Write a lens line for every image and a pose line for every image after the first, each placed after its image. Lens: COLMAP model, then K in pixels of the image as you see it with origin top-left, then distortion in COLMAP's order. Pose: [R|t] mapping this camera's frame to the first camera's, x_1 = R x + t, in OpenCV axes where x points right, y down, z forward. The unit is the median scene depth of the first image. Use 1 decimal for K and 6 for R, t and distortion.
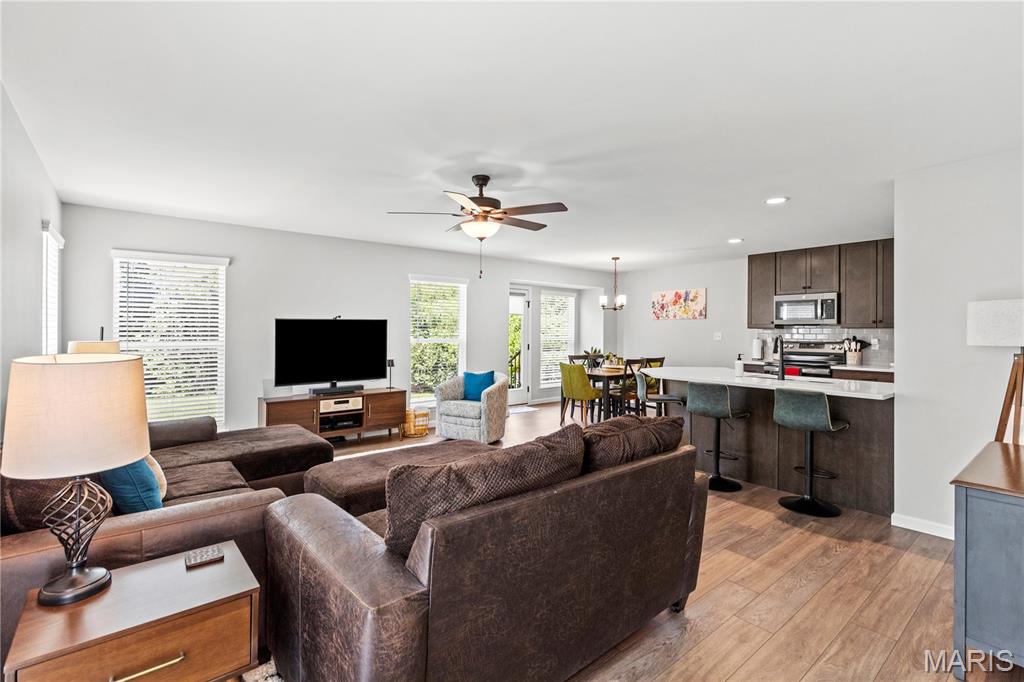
lens RADIAL K [[466.7, 0, 511.3], [0, 466.7, 331.3], [0, 0, 1]] dist [0.000408, -0.000920]
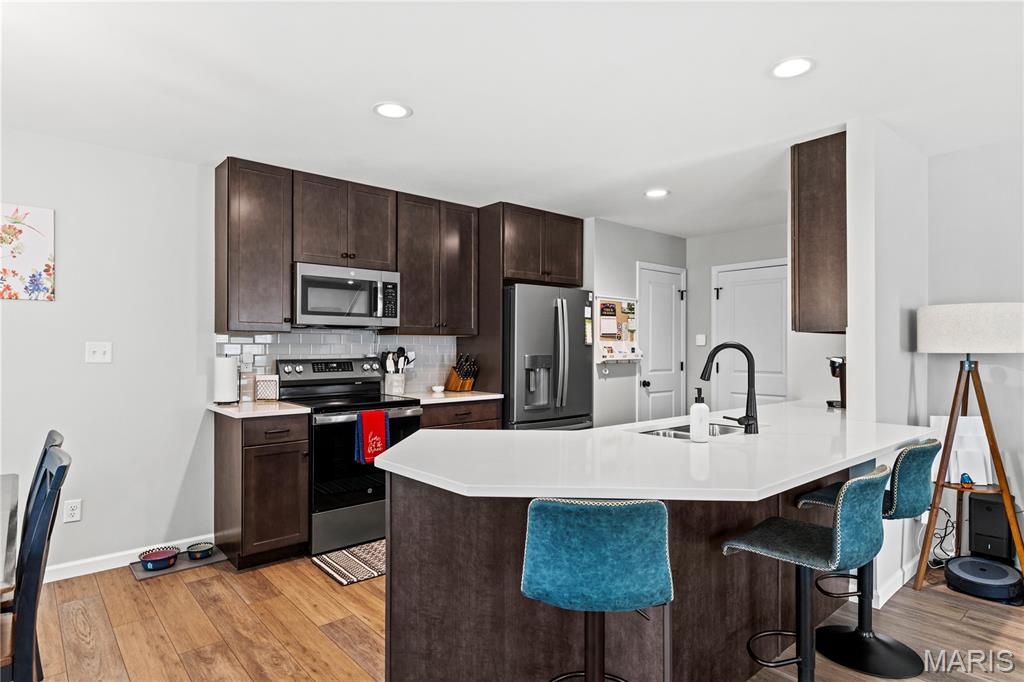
lens RADIAL K [[569.7, 0, 517.0], [0, 569.7, 352.9], [0, 0, 1]] dist [0.005752, 0.002665]
pose [[-0.039236, -0.013748, 0.999135, -0.013293], [0.001796, 0.999903, 0.013829, 0.006883], [-0.999228, 0.002337, -0.039208, 0.861999]]
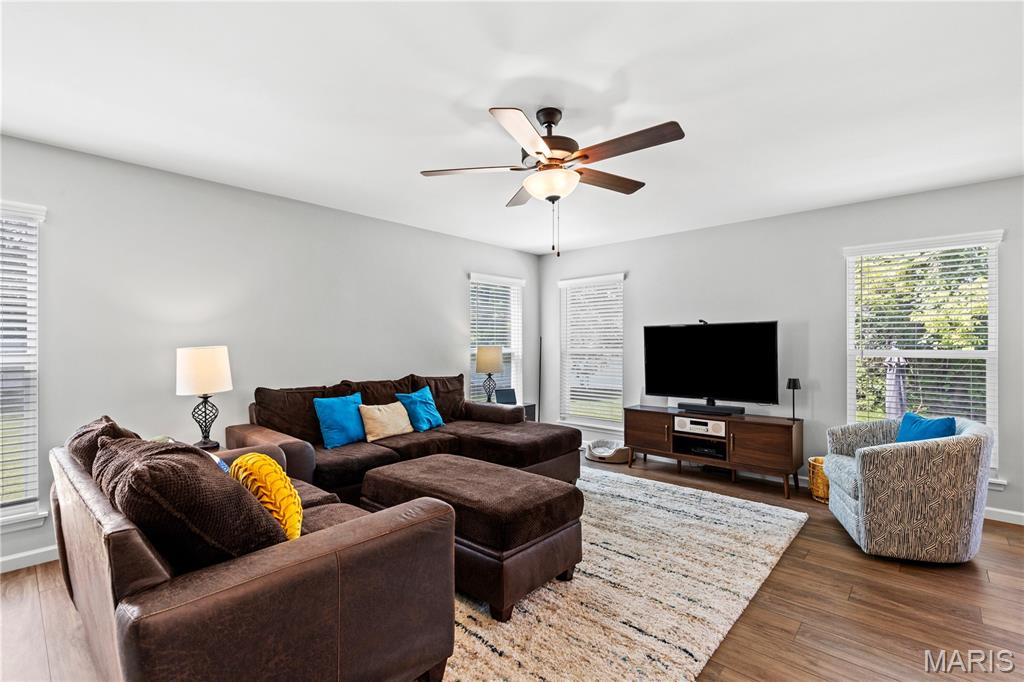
lens RADIAL K [[466.7, 0, 507.4], [0, 466.7, 343.3], [0, 0, 1]] dist [0.000408, -0.000920]
pose [[0.150005, -0.006721, -0.988662, 0.353798], [-0.000761, 0.999976, -0.006913, 0.014198], [0.988685, 0.001790, 0.149996, 0.472160]]
